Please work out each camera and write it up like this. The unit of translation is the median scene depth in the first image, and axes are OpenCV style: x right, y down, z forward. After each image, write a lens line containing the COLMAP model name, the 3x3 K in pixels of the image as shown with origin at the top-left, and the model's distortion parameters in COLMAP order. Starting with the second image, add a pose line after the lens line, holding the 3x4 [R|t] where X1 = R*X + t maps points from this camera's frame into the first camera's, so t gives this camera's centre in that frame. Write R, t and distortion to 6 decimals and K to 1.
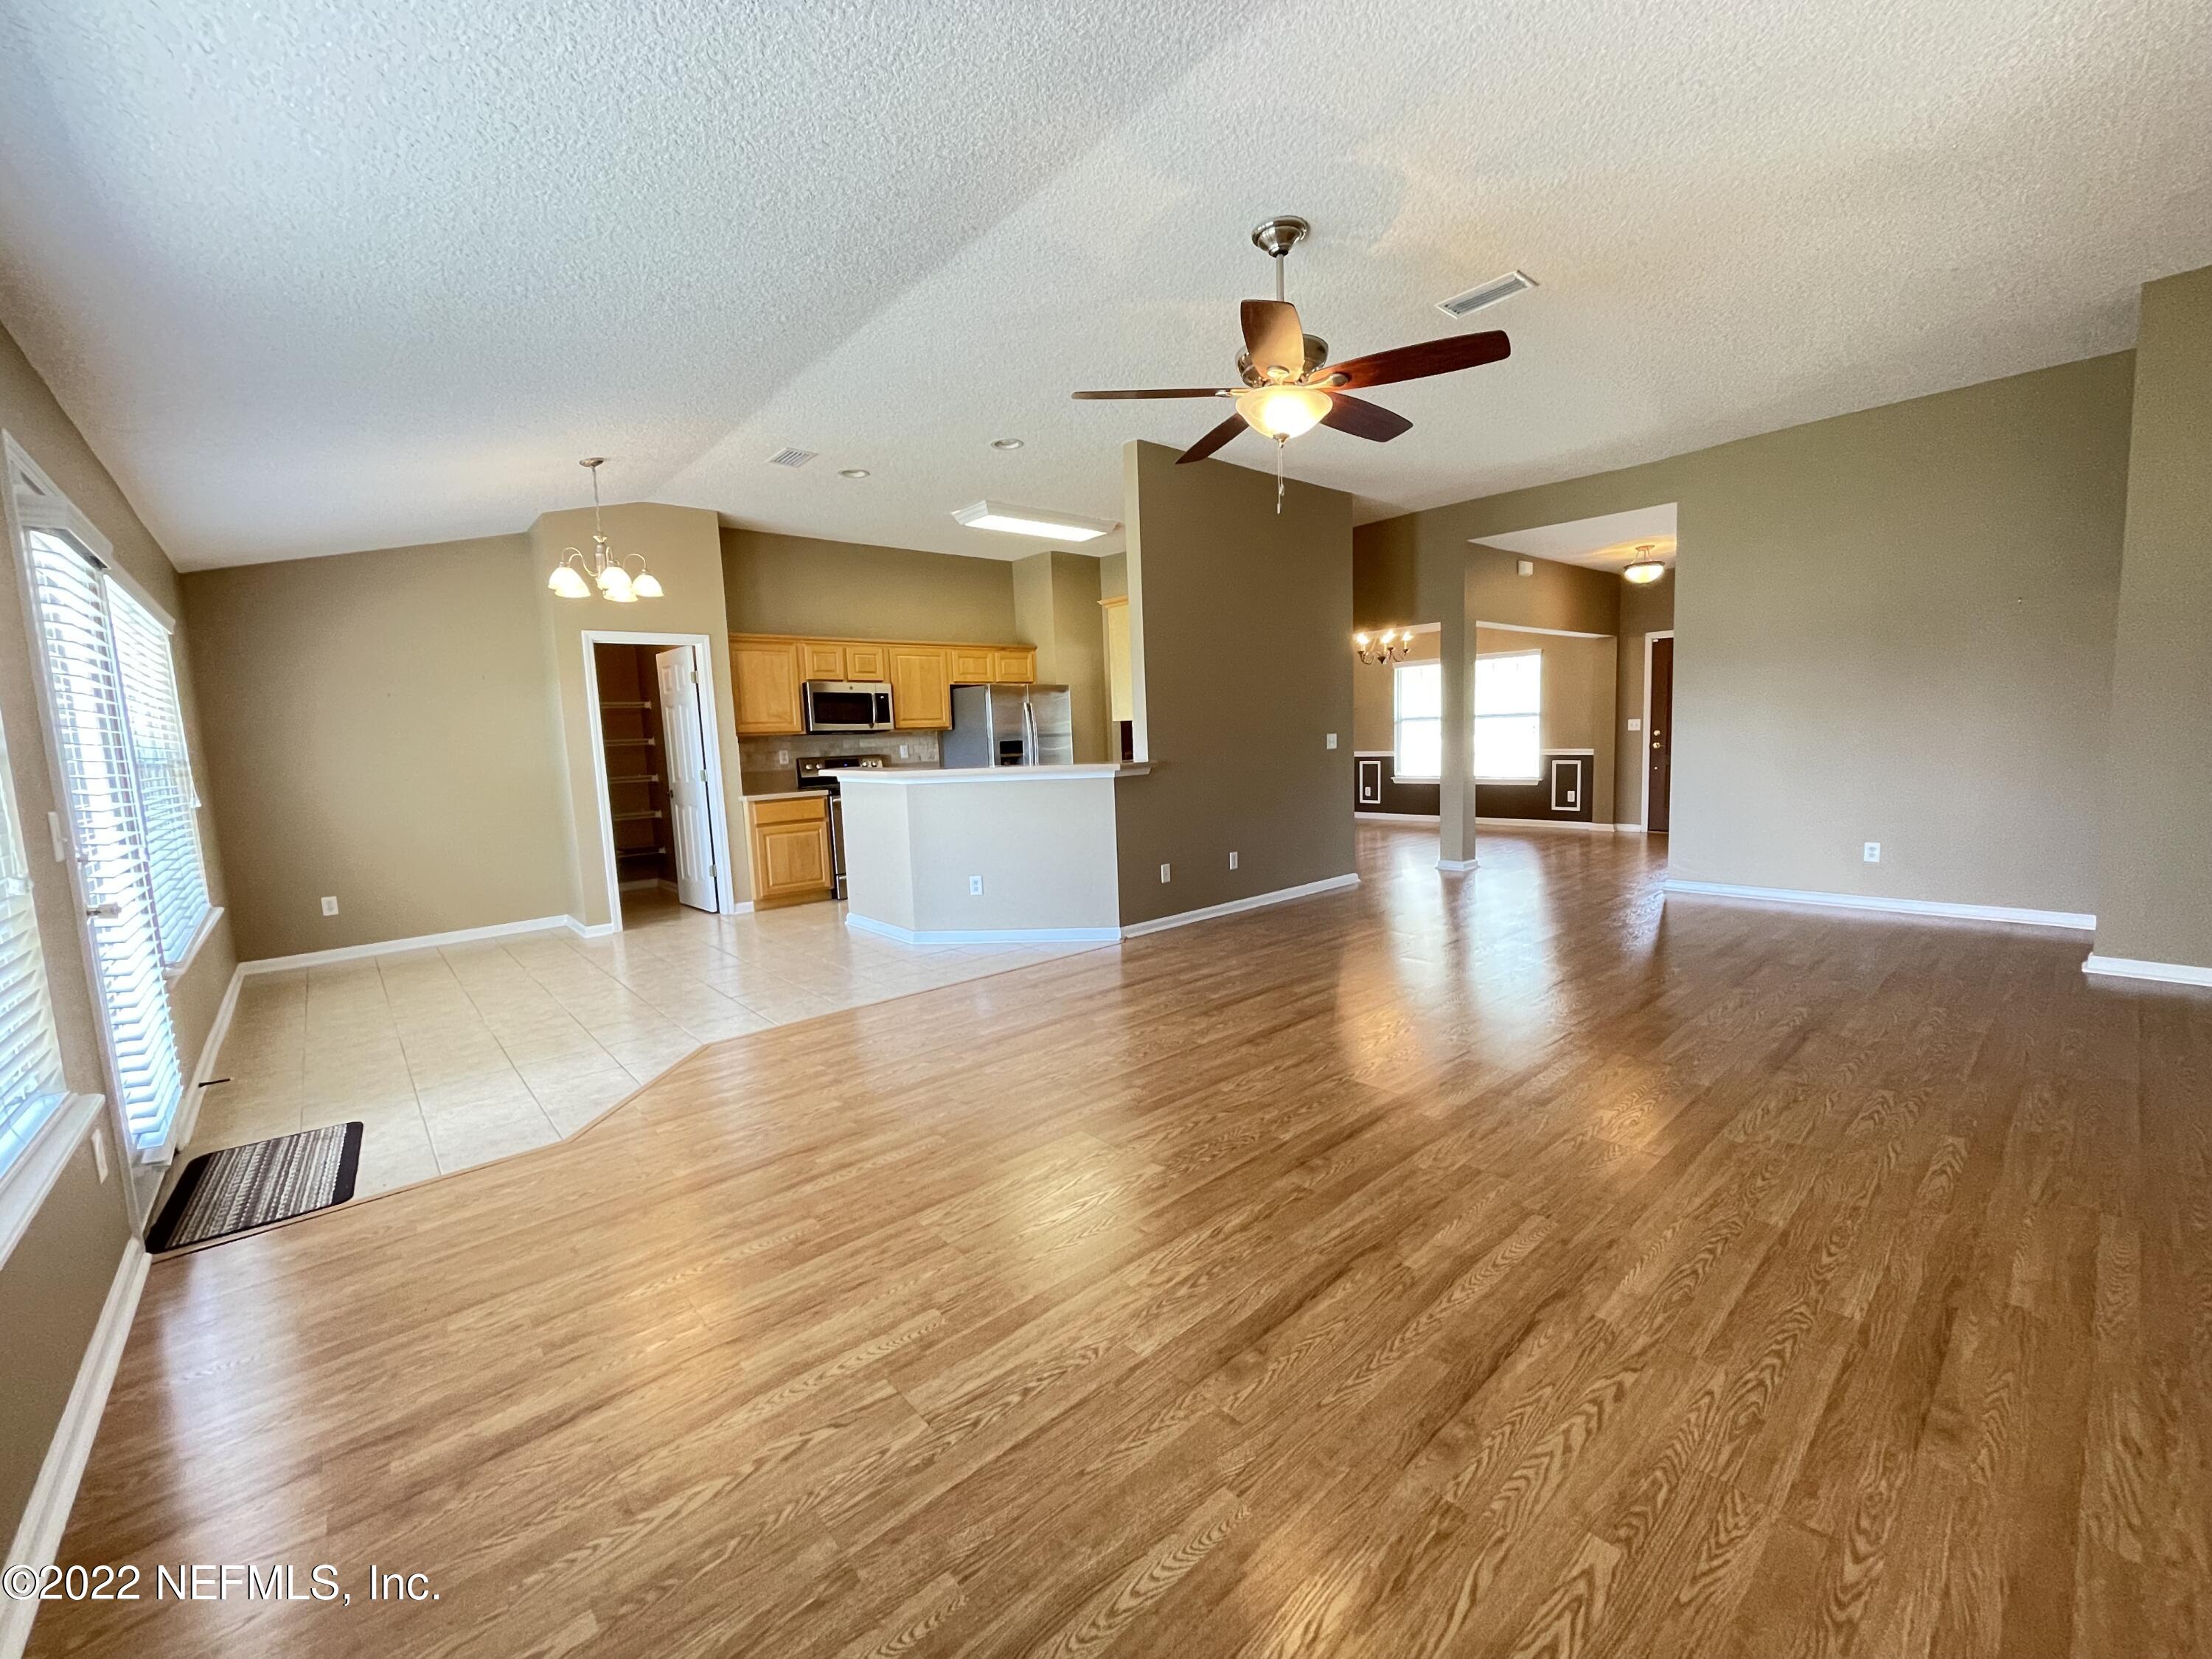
lens RADIAL K [[899.8, 0, 1103.2], [0, 899.8, 832.2], [0, 0, 1]] dist [-0.000519, -0.000267]
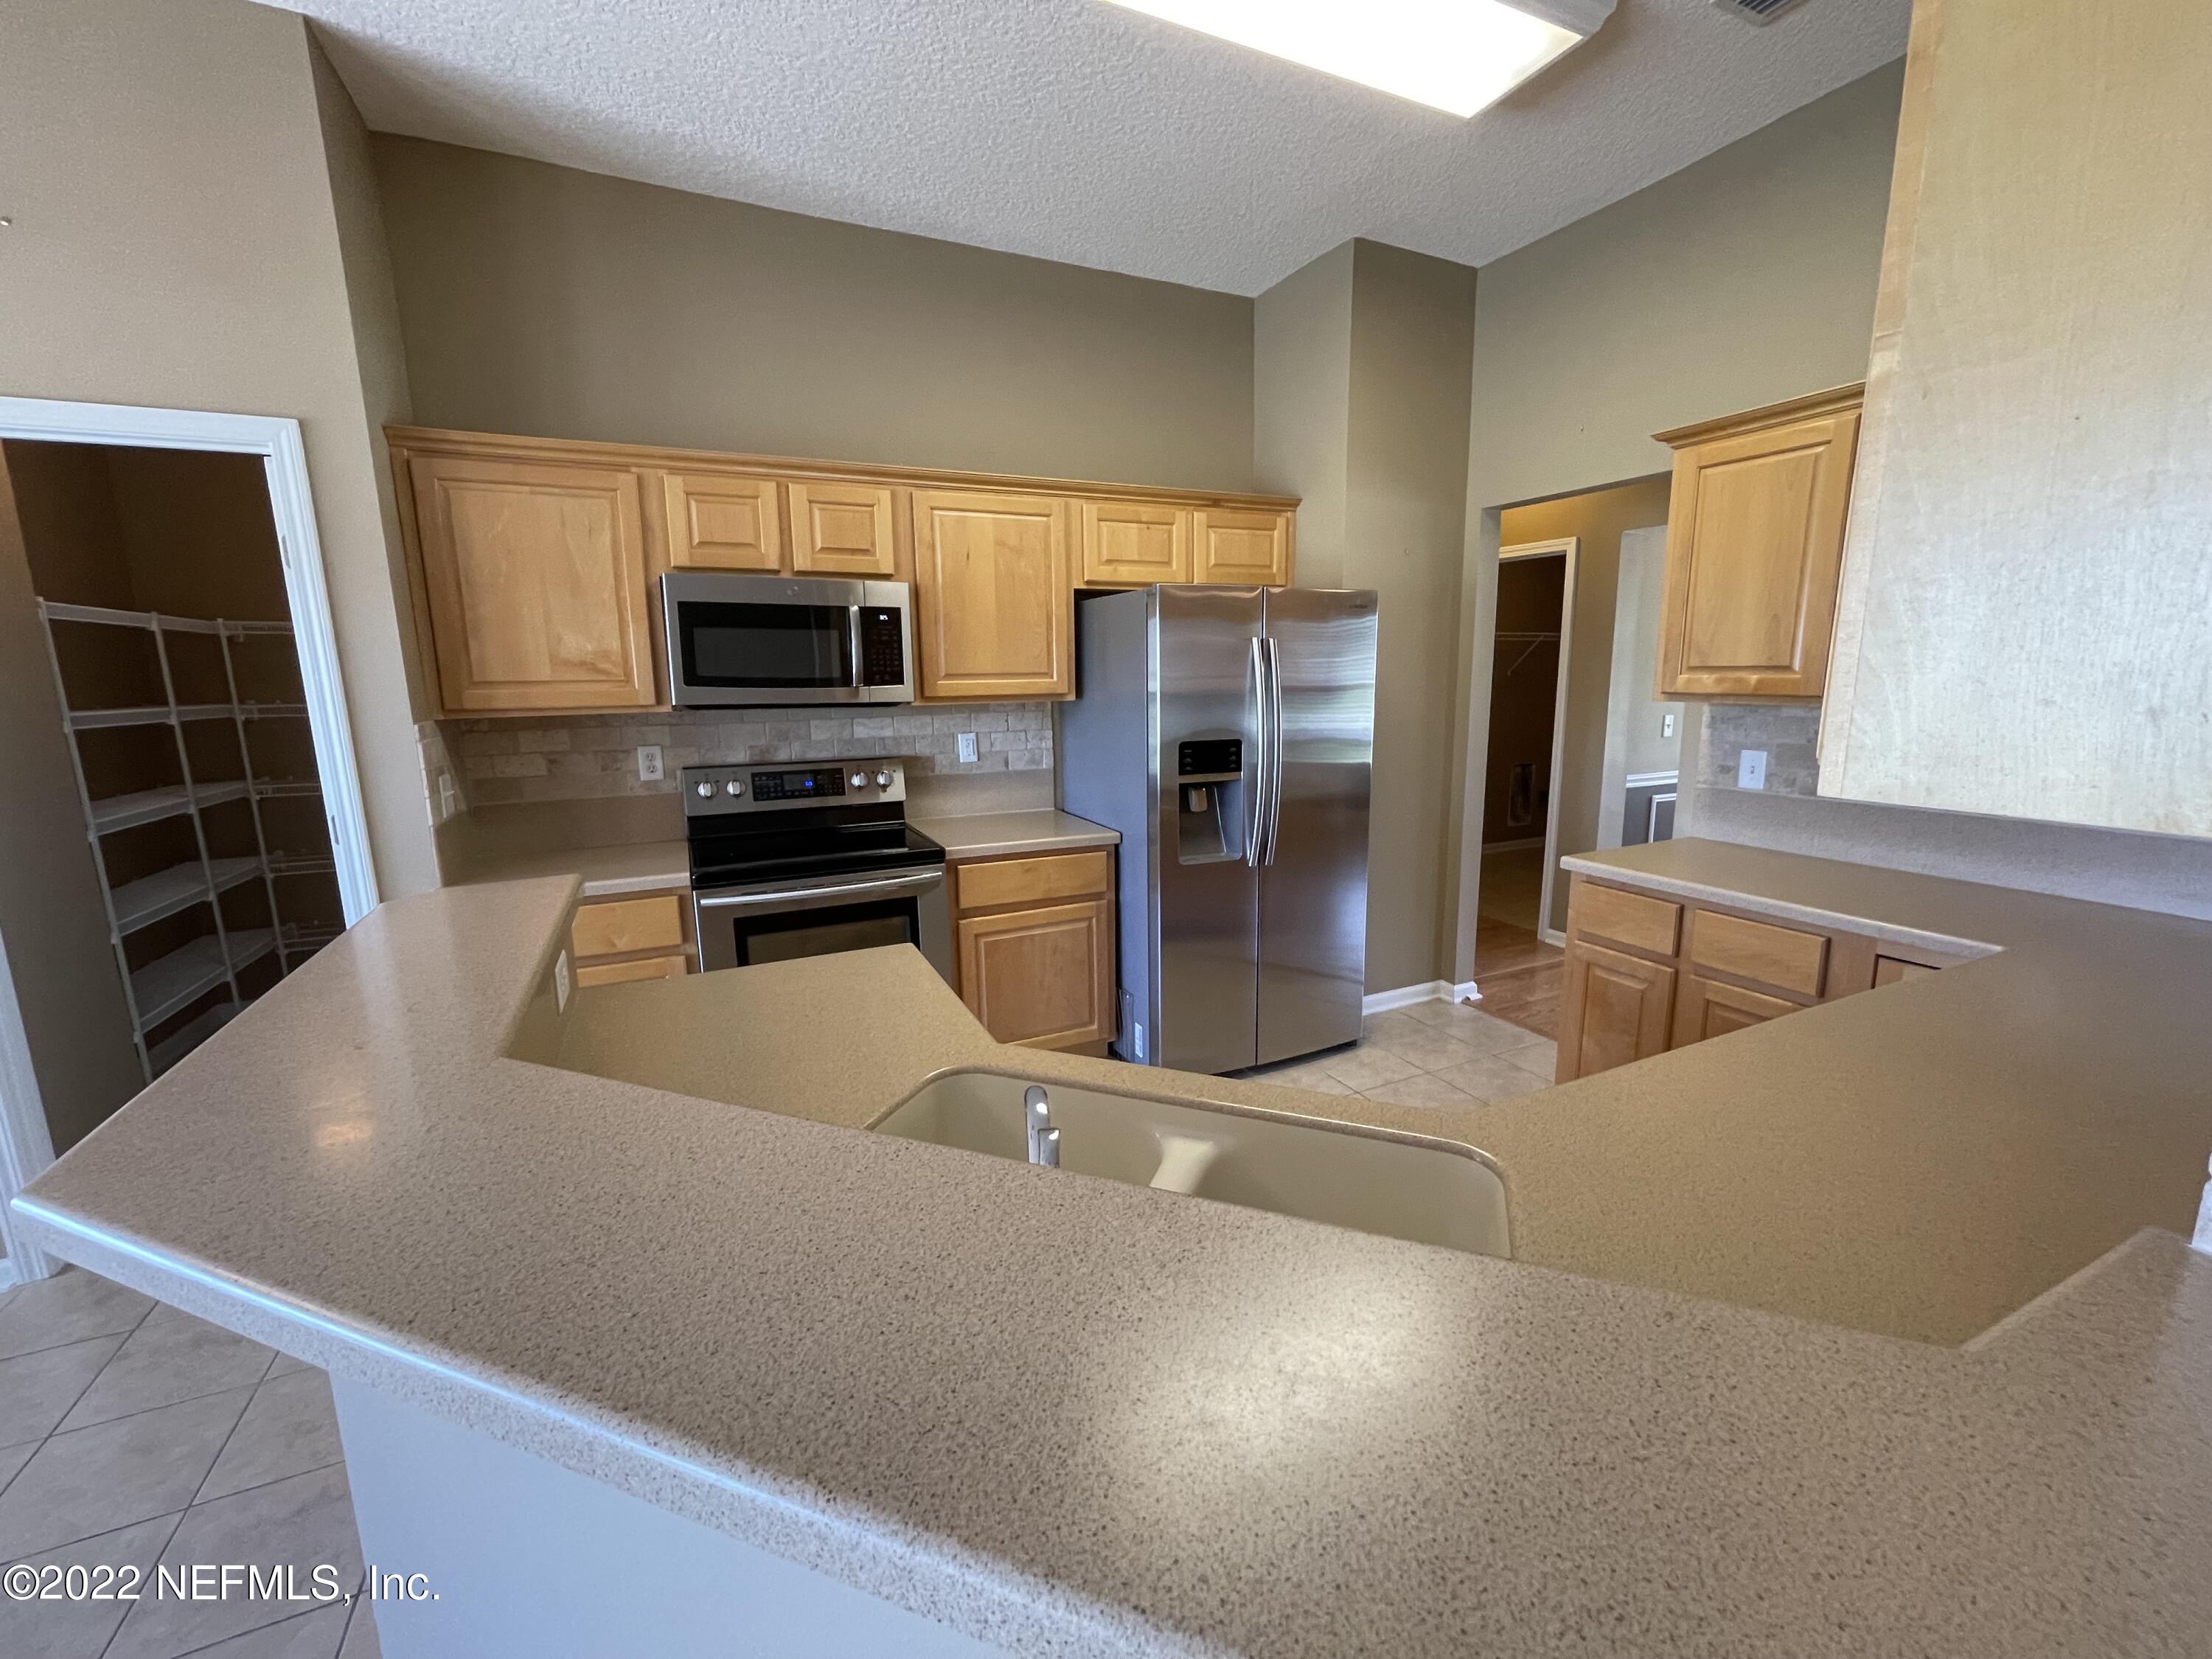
lens RADIAL K [[899.8, 0, 1103.2], [0, 899.8, 832.2], [0, 0, 1]] dist [-0.000519, -0.000267]
pose [[0.959698, 0.074604, -0.270950, -0.039703], [-0.052760, 0.994807, 0.087038, -0.090530], [0.276036, -0.069235, 0.958651, 0.604943]]
